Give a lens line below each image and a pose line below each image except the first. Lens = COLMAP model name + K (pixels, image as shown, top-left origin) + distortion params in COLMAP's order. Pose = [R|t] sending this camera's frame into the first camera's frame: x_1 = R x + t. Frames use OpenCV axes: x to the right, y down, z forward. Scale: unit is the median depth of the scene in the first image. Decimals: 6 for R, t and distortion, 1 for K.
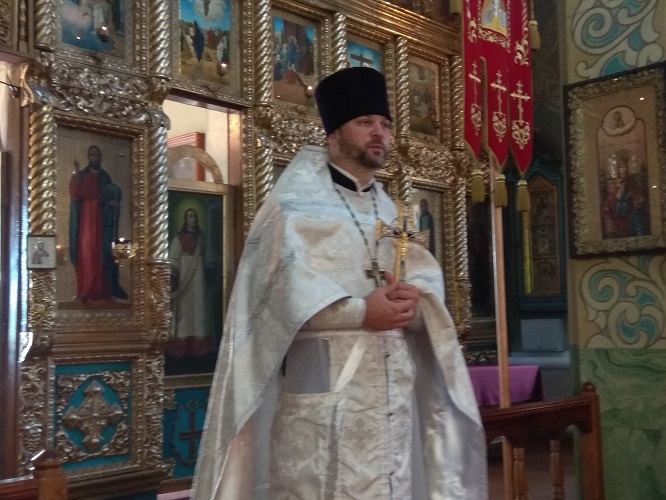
lens RADIAL K [[877.0, 0, 307.8], [0, 877.0, 262.6], [0, 0, 1]] dist [0.043732, 0.004542]
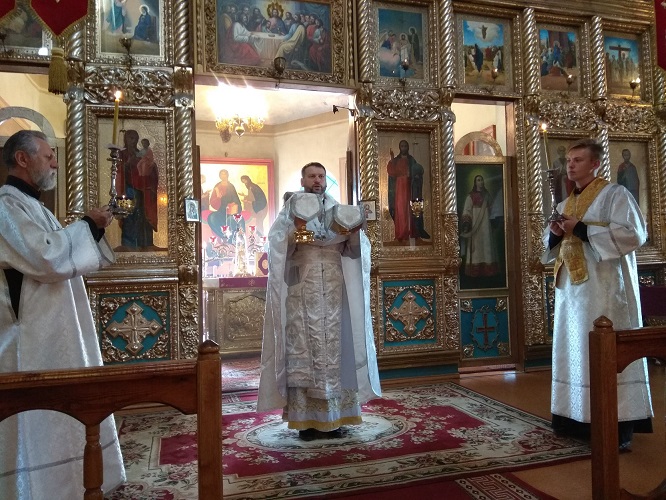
lens RADIAL K [[498.9, 0, 335.7], [0, 498.9, 253.9], [0, 0, 1]] dist [0.087738, -0.147974]
pose [[0.855655, -0.023638, -0.517006, 0.100579], [0.053723, 0.997617, 0.043300, 0.020833], [0.514750, -0.064825, 0.854886, 0.163935]]
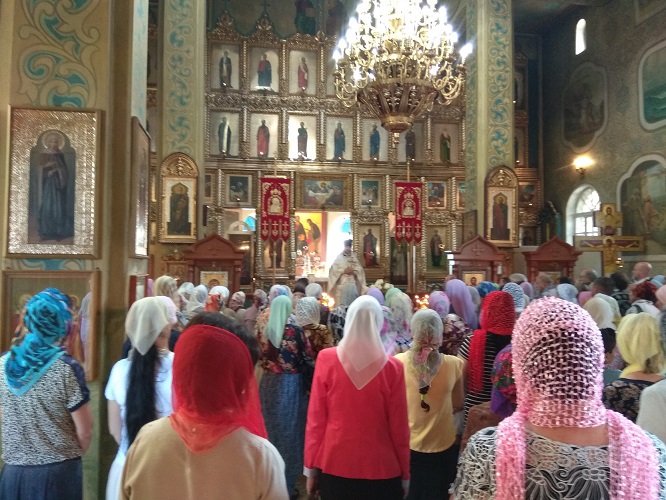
lens RADIAL K [[498.9, 0, 335.7], [0, 498.9, 253.9], [0, 0, 1]] dist [0.087738, -0.147974]
pose [[0.792812, 0.003589, -0.609456, 1.010058], [0.030858, 0.998464, 0.046022, -0.120904], [0.608684, -0.055293, 0.791483, -0.917101]]
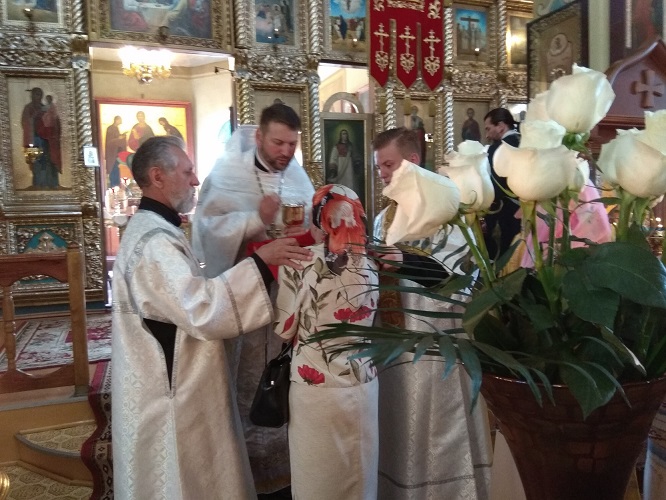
lens RADIAL K [[526.4, 0, 331.5], [0, 526.4, 253.2], [0, 0, 1]] dist [0.082654, -0.139984]
pose [[0.896332, 0.029352, -0.442411, 0.339841], [0.043092, 0.987316, 0.152809, 0.021101], [0.441285, -0.156032, 0.883698, 0.020167]]
